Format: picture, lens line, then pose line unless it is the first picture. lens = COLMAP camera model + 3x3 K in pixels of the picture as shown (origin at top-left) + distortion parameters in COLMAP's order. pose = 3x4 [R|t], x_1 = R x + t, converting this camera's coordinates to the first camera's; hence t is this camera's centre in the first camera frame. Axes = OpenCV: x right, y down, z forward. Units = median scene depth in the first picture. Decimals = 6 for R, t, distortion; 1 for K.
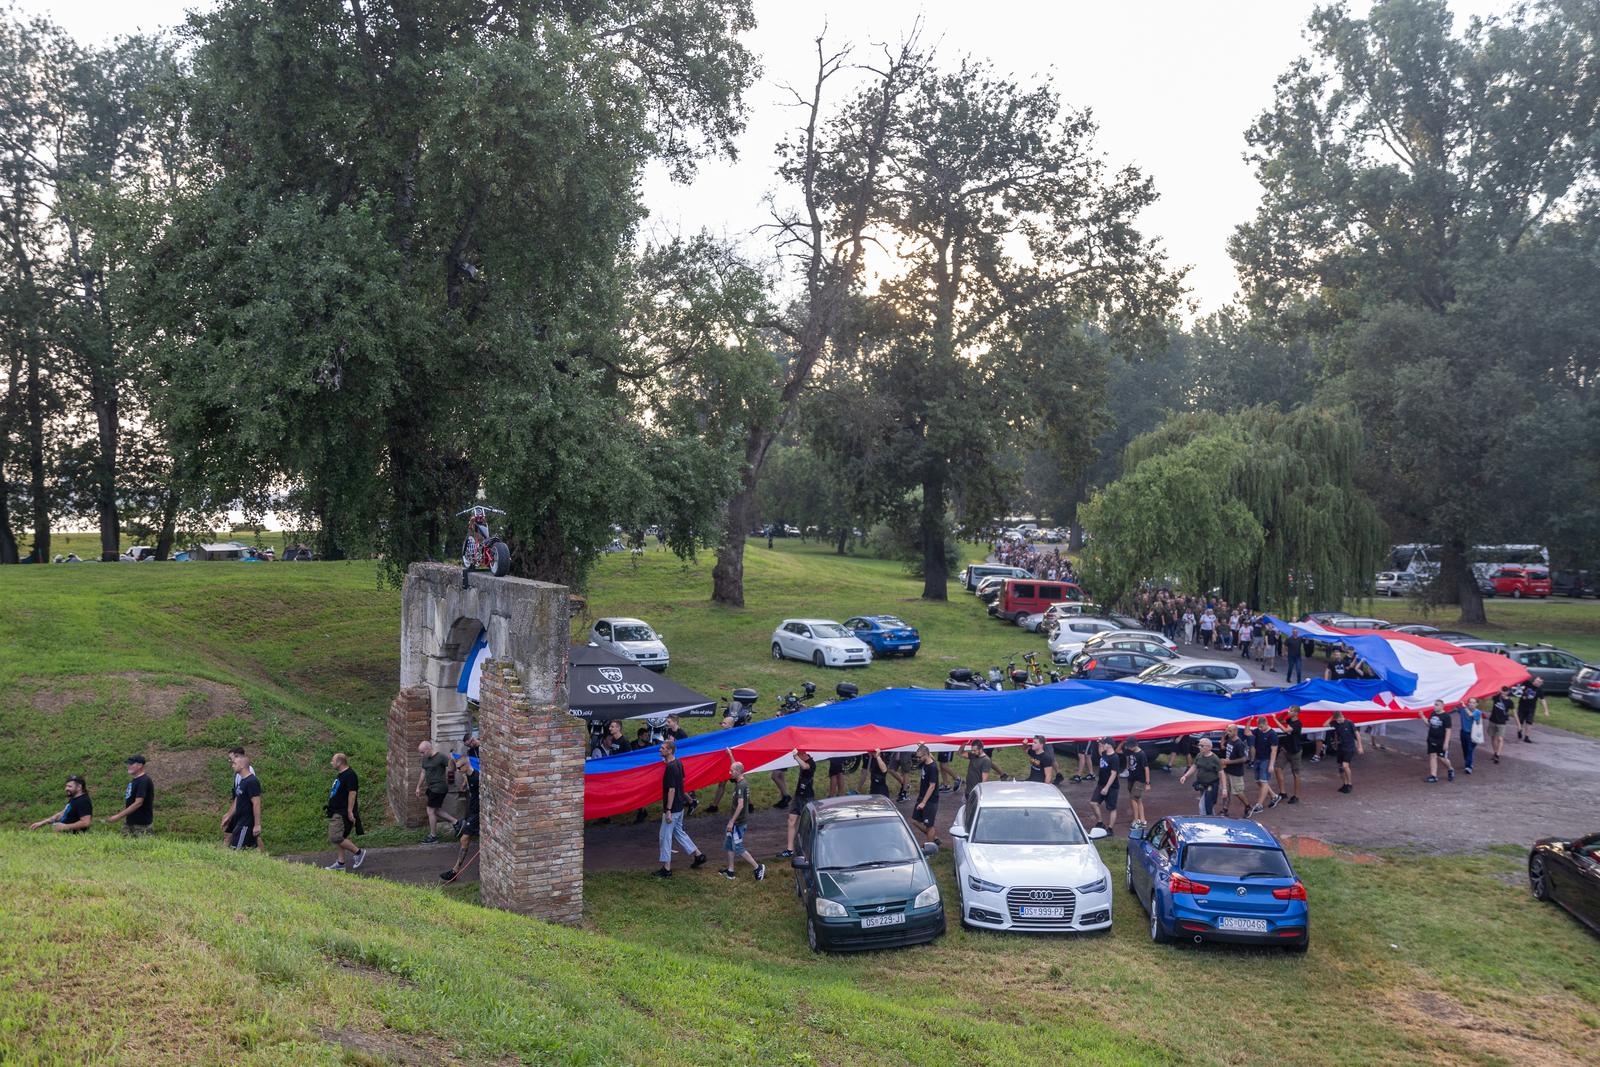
lens RADIAL K [[1299.1, 0, 800.6], [0, 1299.1, 527.2], [0, 0, 1]] dist [-0.011115, -0.000693]
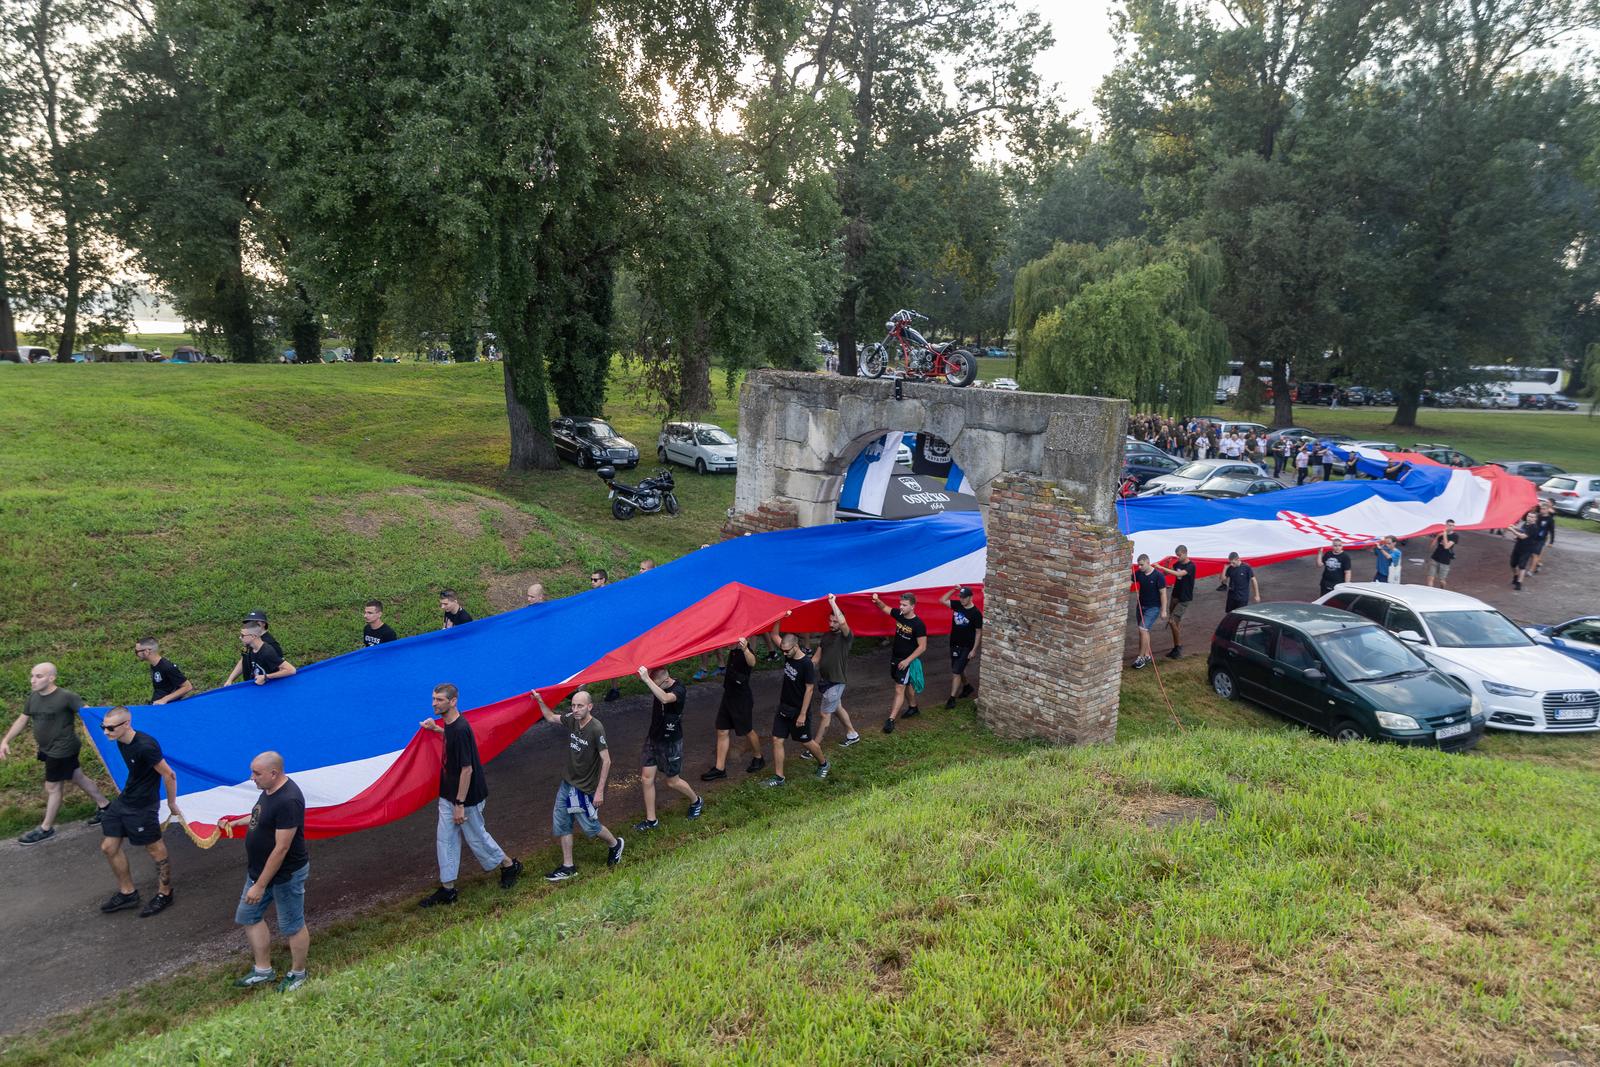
lens RADIAL K [[1079.5, 0, 800.0], [0, 1079.5, 542.2], [0, 0, 1]] dist [0.000421, -0.002470]
pose [[0.979651, -0.021652, 0.199539, -0.158471], [-0.015499, 0.983035, 0.182761, 0.002411], [-0.200111, -0.182134, 0.962696, 0.081017]]
